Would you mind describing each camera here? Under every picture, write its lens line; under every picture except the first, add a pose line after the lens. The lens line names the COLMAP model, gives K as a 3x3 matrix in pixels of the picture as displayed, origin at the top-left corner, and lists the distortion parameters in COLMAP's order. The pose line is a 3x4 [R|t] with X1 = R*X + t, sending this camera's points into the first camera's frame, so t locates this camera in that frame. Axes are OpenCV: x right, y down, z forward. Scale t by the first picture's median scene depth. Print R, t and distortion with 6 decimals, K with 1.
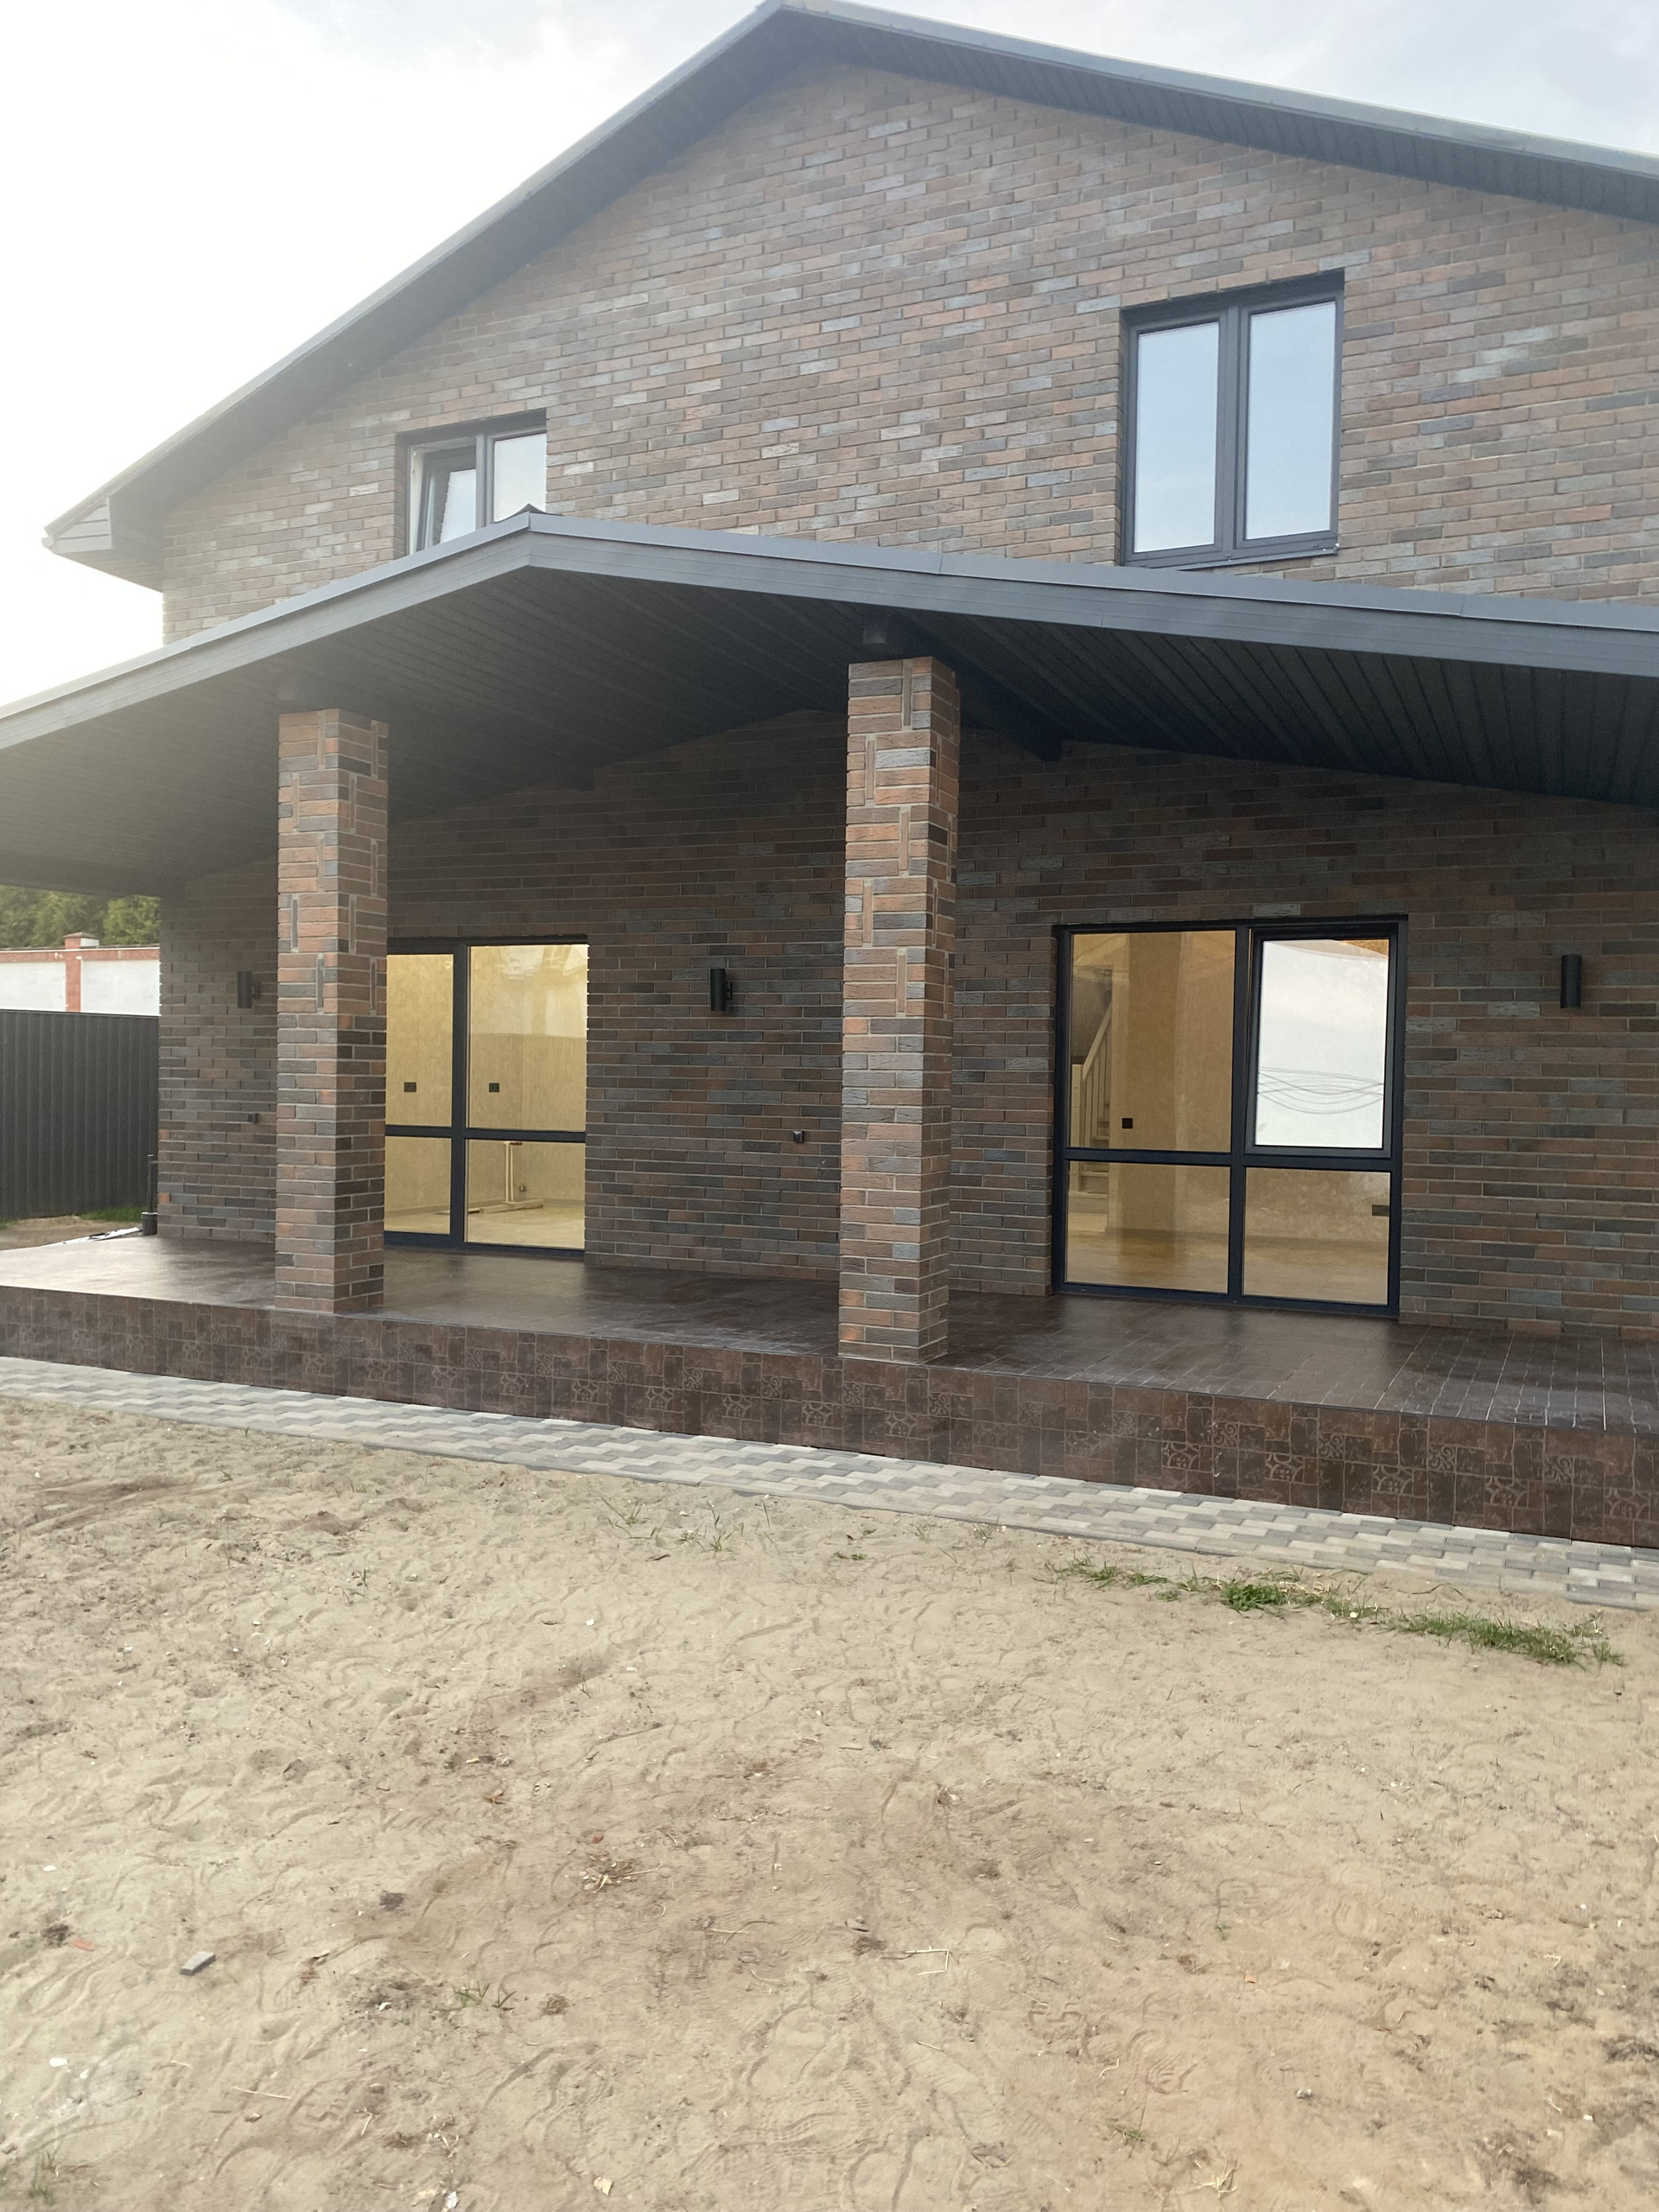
lens RADIAL K [[1637.4, 0, 827.1], [0, 1637.4, 1112.9], [0, 0, 1]] dist [-0.004031, -0.018128]
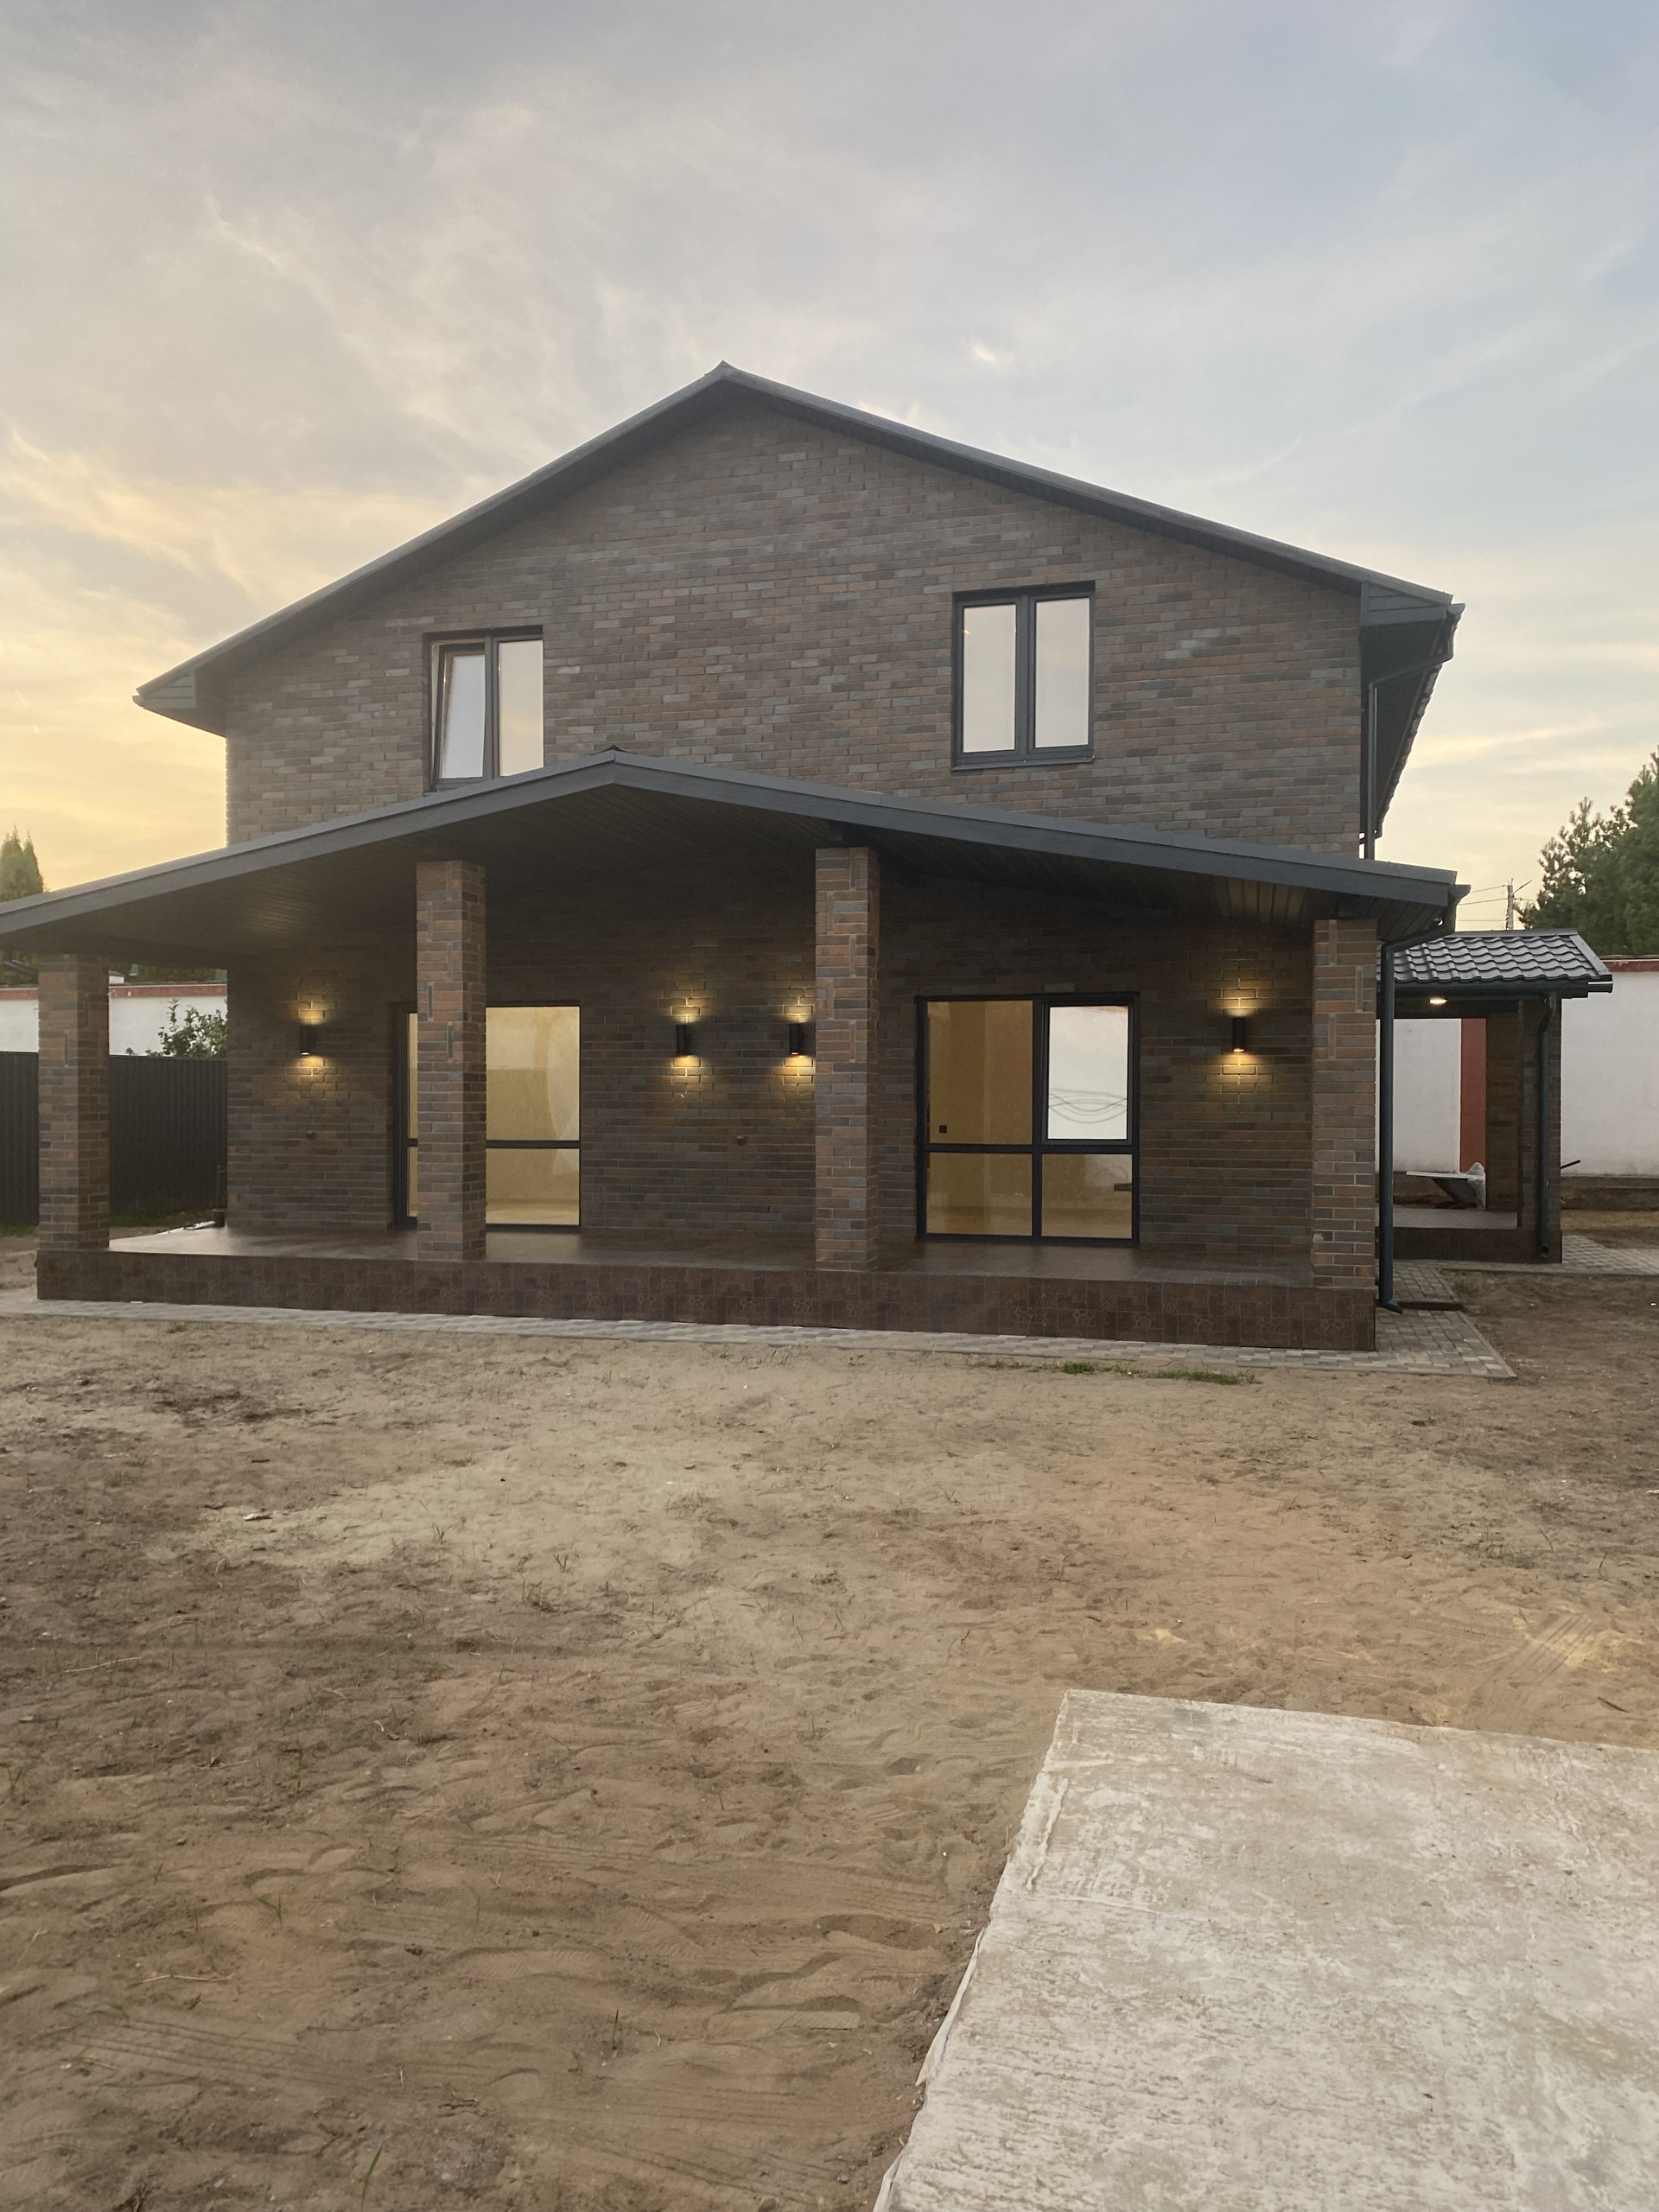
lens RADIAL K [[1637.4, 0, 810.2], [0, 1637.4, 1119.9], [0, 0, 1]] dist [-0.004031, -0.018128]
pose [[0.987917, -0.016521, 0.154098, -0.197000], [0.017712, 0.999823, -0.006356, 0.007538], [-0.153966, 0.009009, 0.988035, -0.490416]]
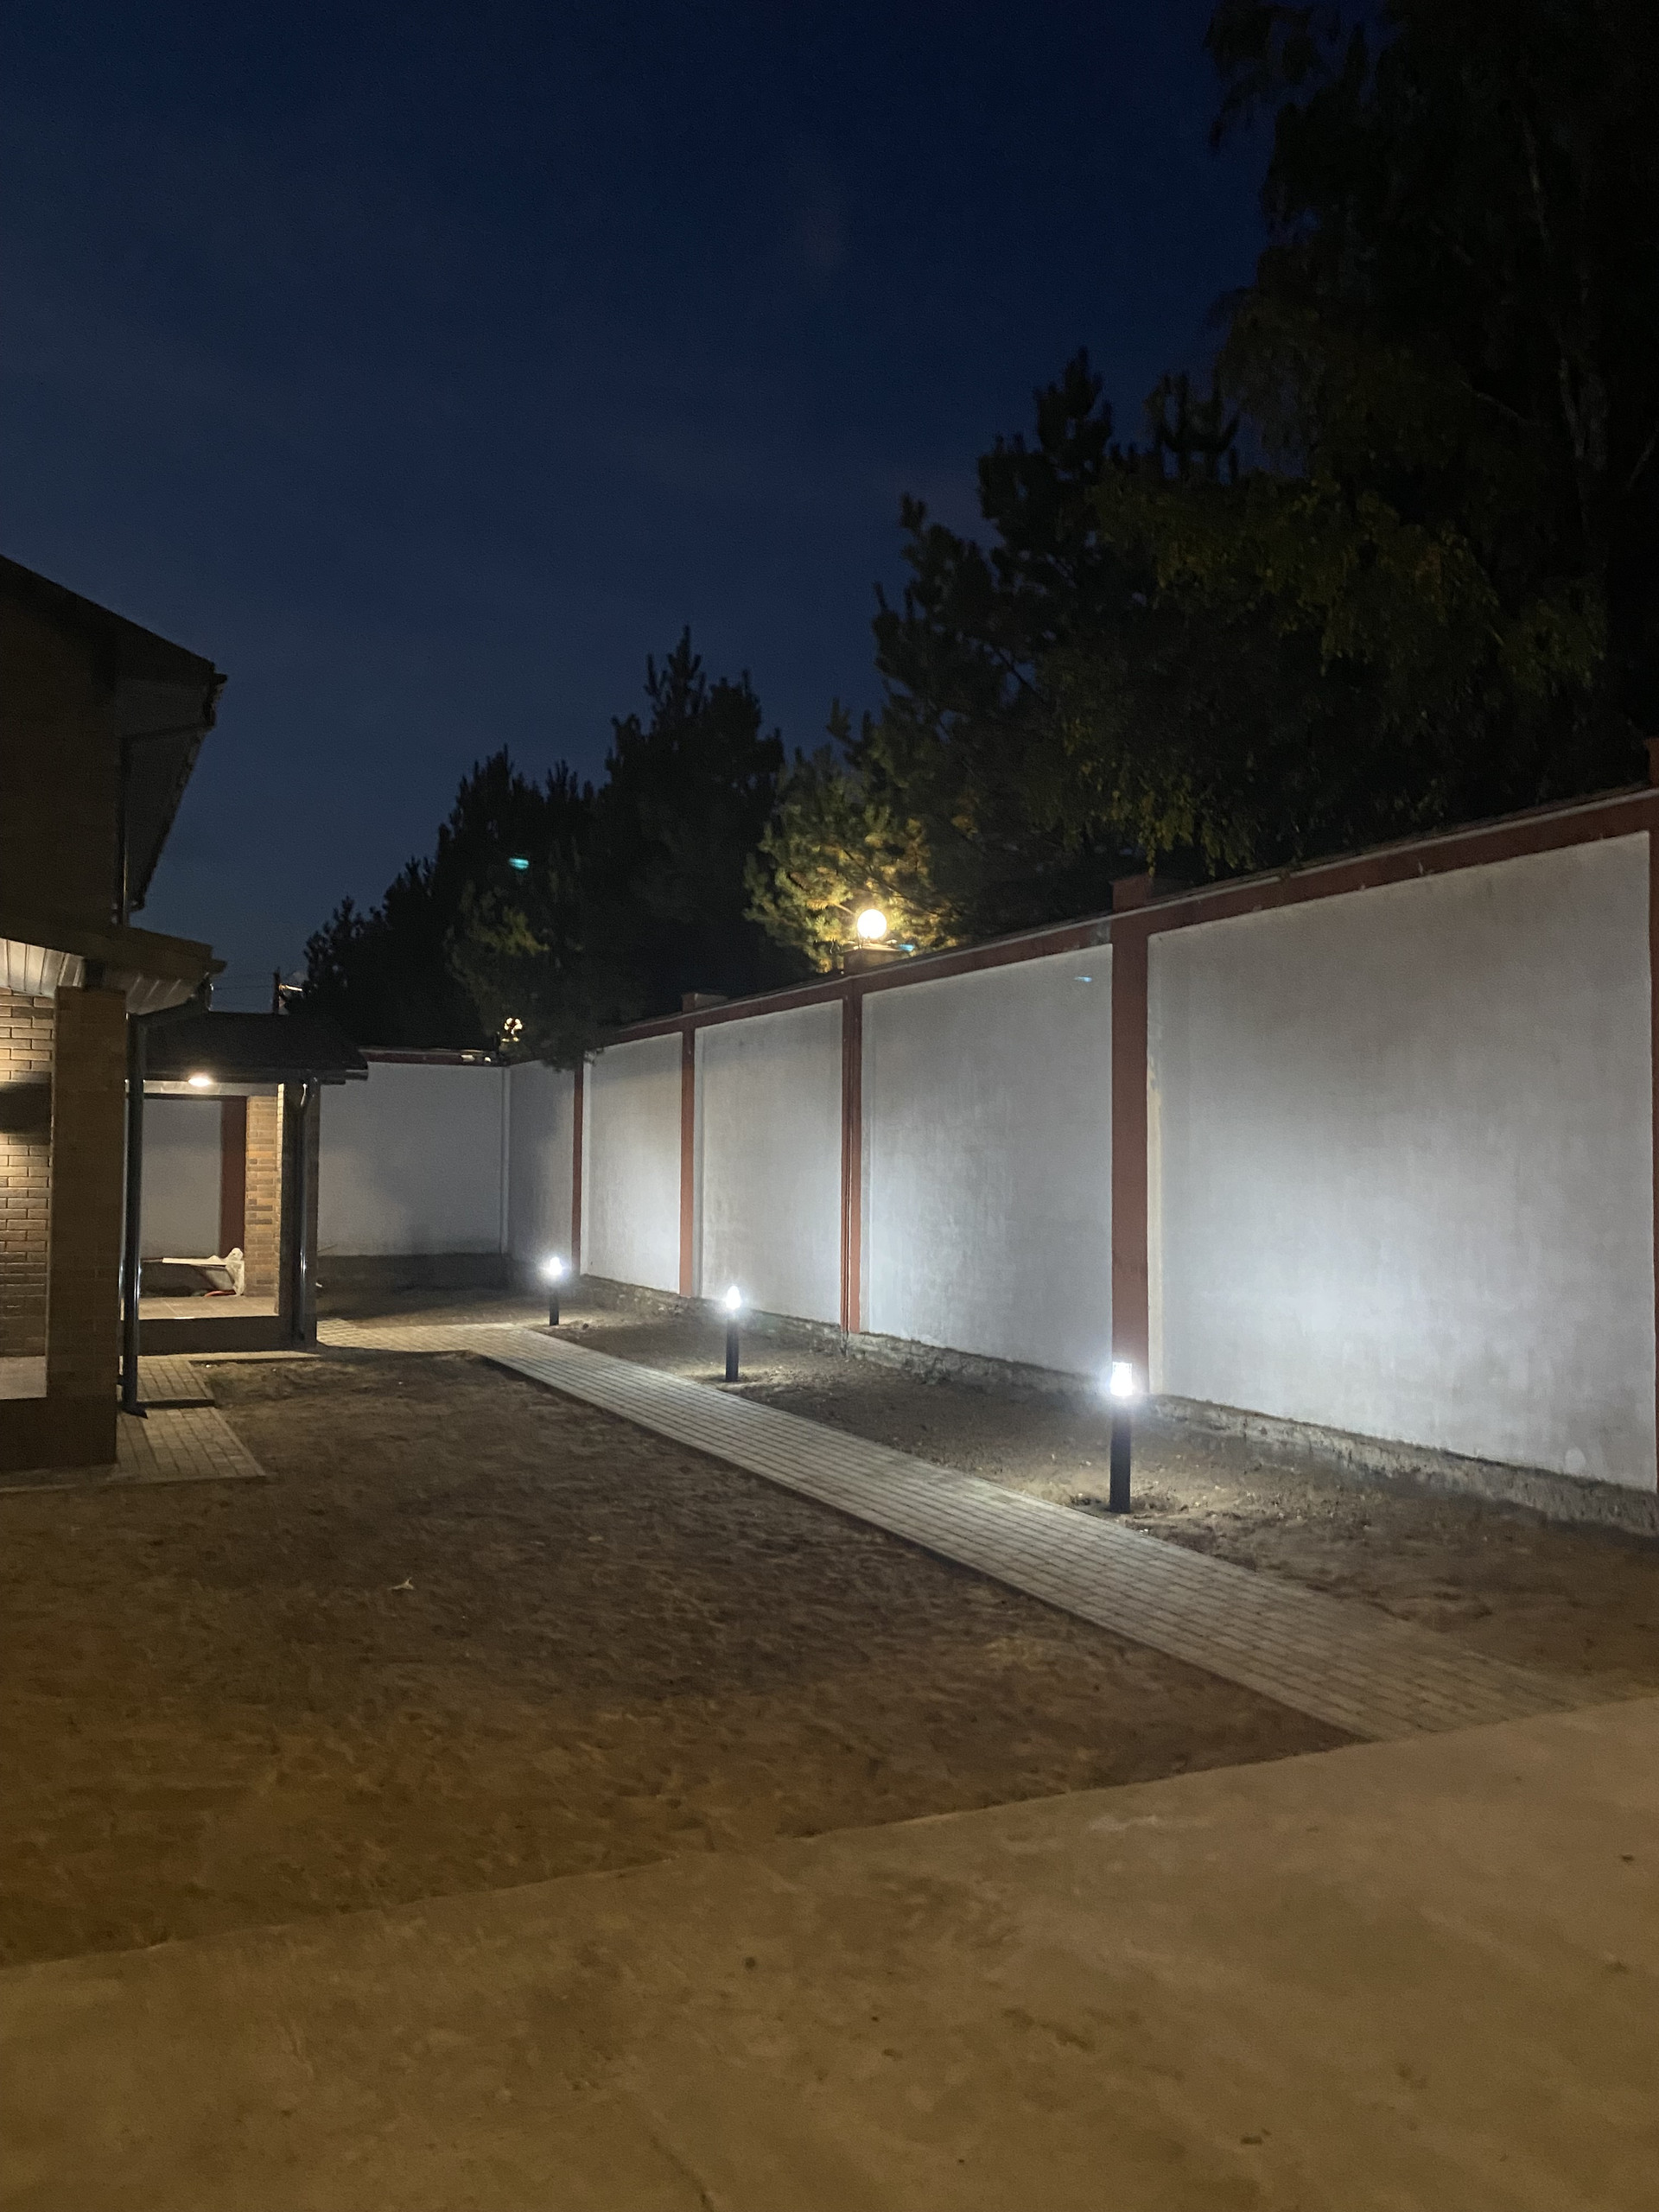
lens RADIAL K [[1637.4, 0, 807.8], [0, 1637.4, 1089.0], [0, 0, 1]] dist [-0.004031, -0.018128]
pose [[0.643277, 0.030055, 0.765043, -0.141565], [0.024365, 0.997920, -0.059691, 0.004073], [-0.765245, 0.057038, 0.641207, -0.422167]]
